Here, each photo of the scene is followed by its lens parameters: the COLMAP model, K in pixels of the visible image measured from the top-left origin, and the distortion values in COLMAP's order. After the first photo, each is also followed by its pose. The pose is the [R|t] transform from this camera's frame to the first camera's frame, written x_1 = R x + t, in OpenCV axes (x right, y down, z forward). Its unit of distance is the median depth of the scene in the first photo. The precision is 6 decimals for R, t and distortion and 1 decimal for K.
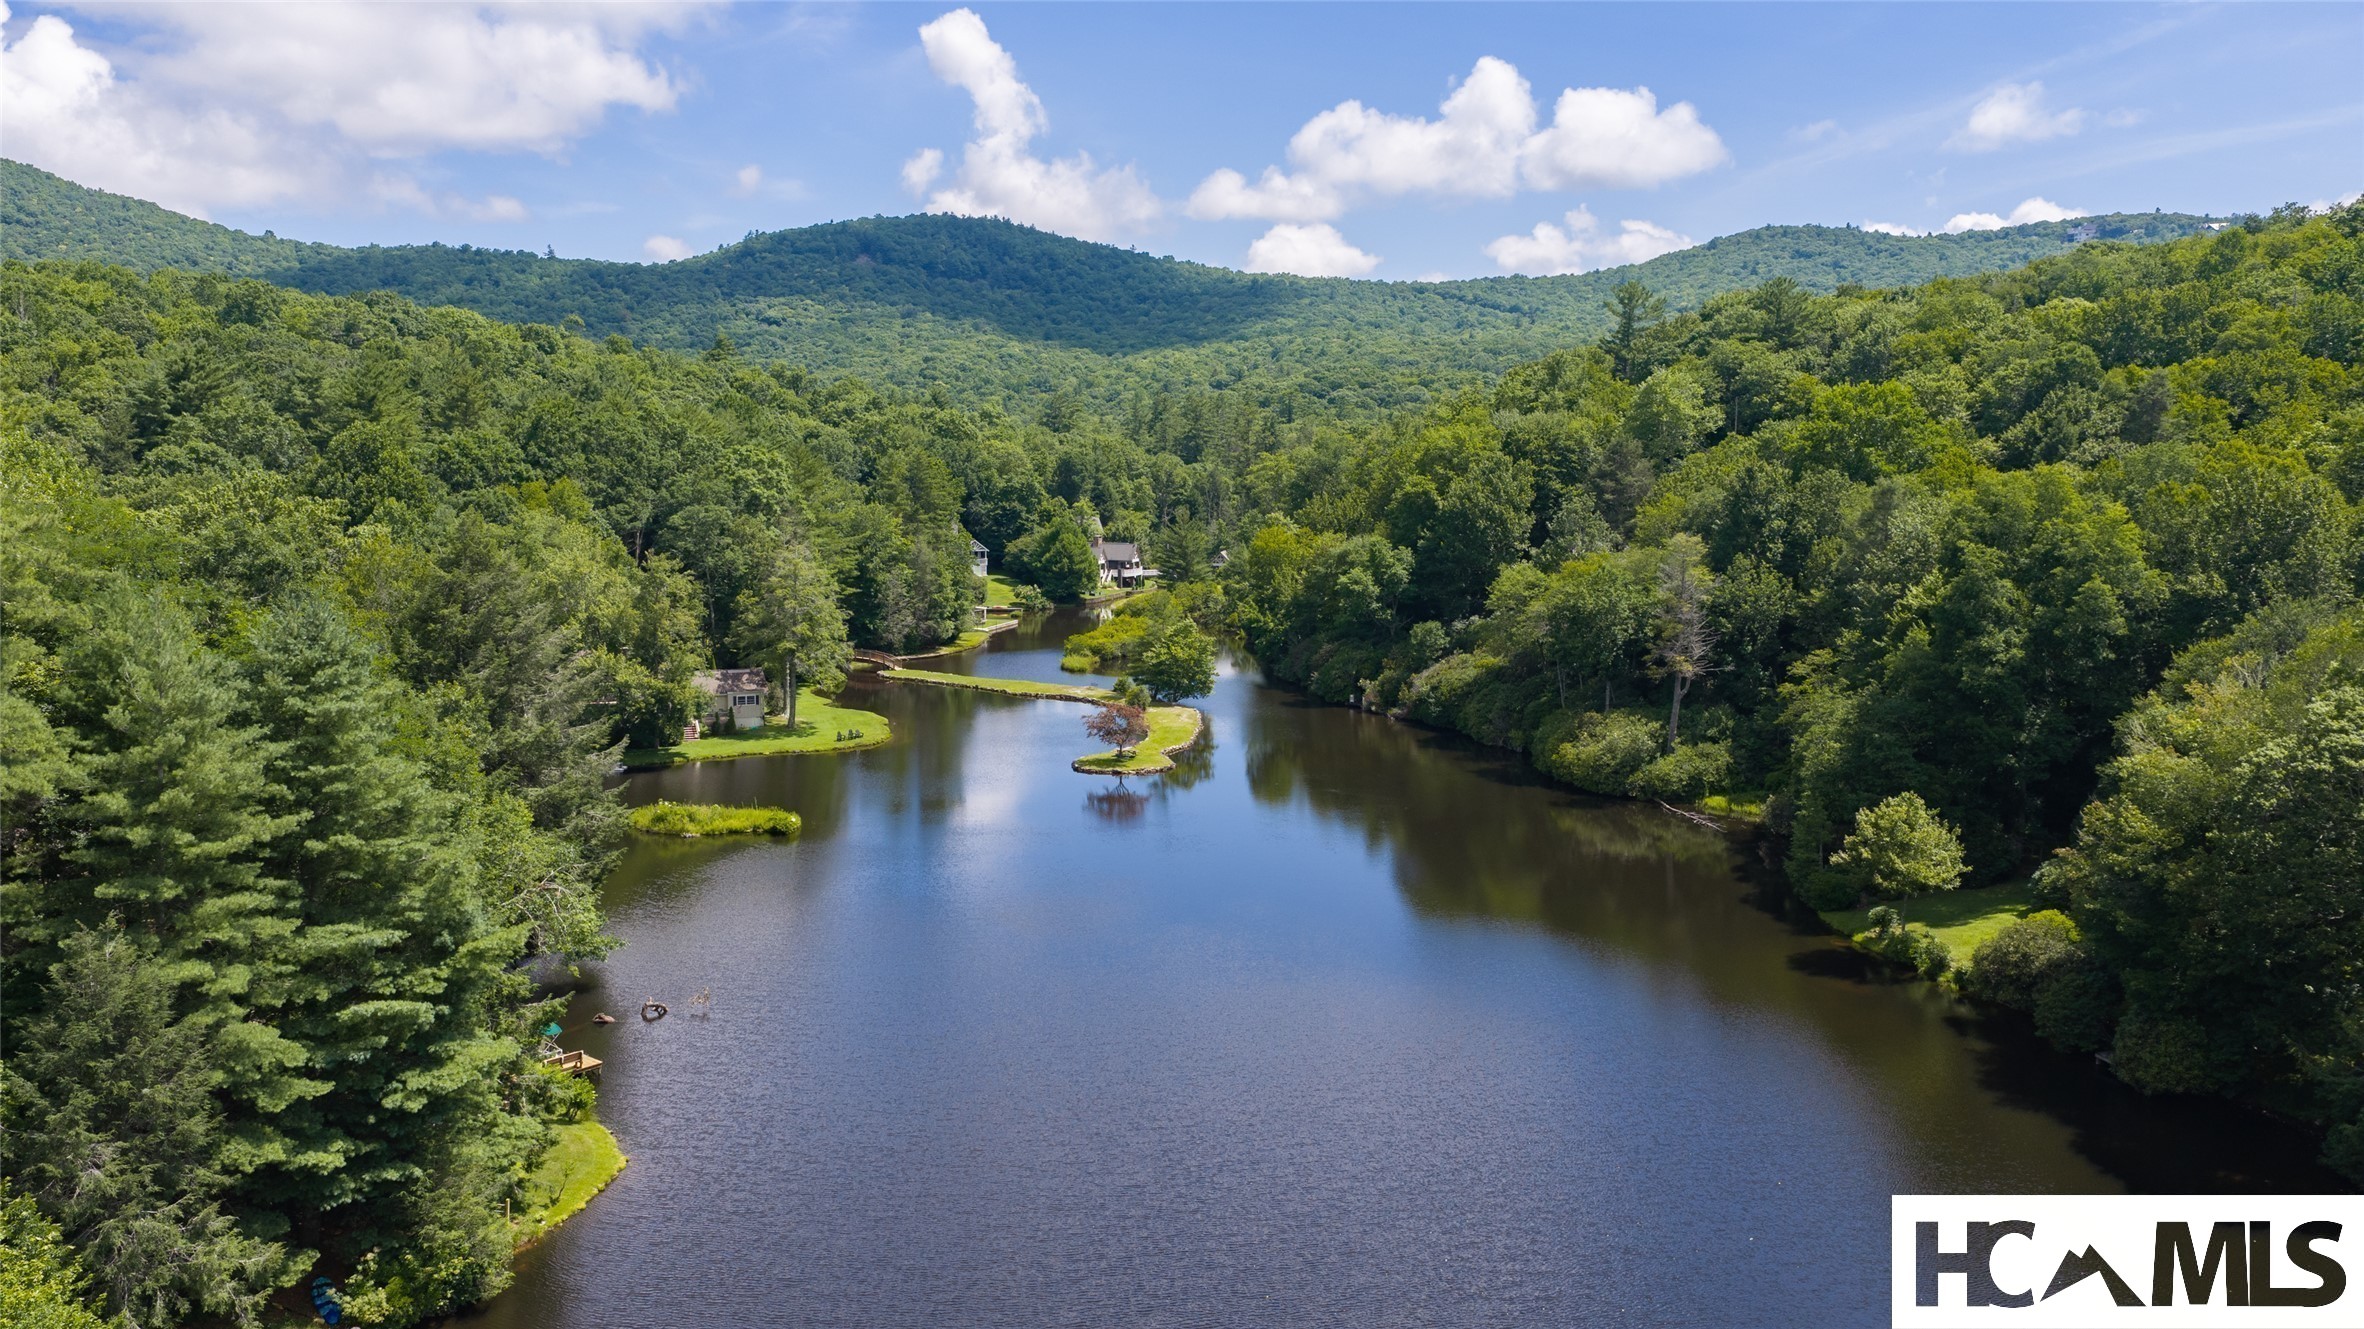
lens RADIAL K [[1944.2, 0, 1182.0], [0, 1944.2, 664.5], [0, 0, 1]] dist [0.046931, -0.073505]
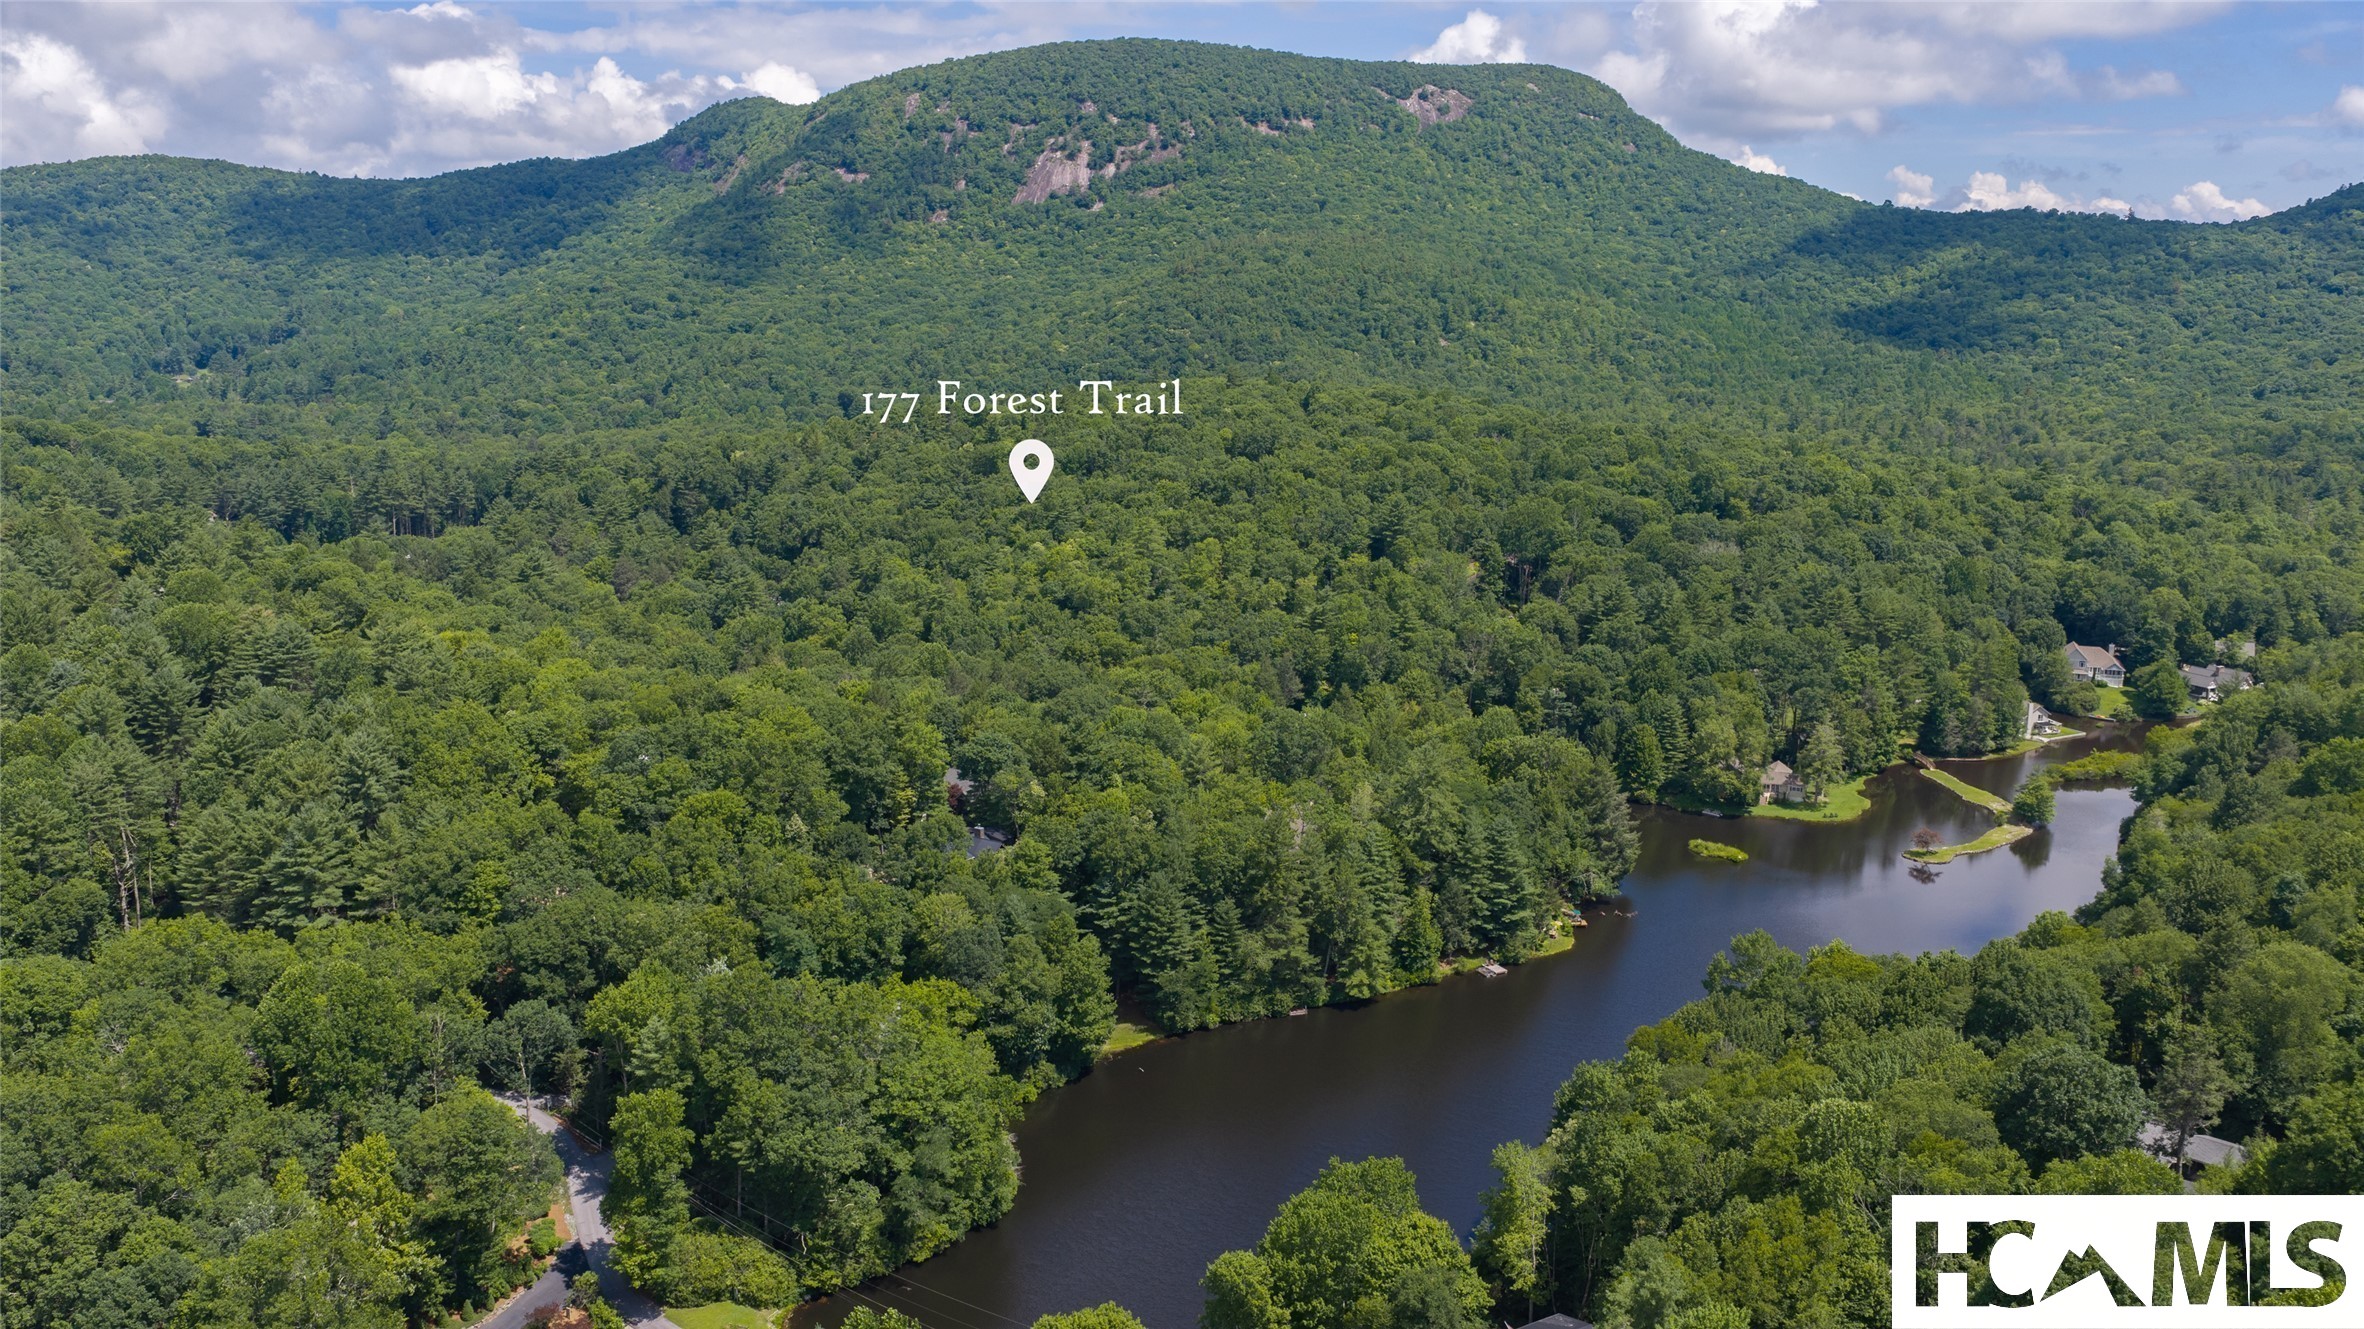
lens RADIAL K [[1944.2, 0, 1182.0], [0, 1944.2, 664.5], [0, 0, 1]] dist [0.046931, -0.073505]
pose [[0.696268, 0.136432, -0.704697, 2.483030], [-0.083335, 0.990495, 0.109426, -0.913671], [0.712928, -0.017464, 0.701020, -3.124203]]
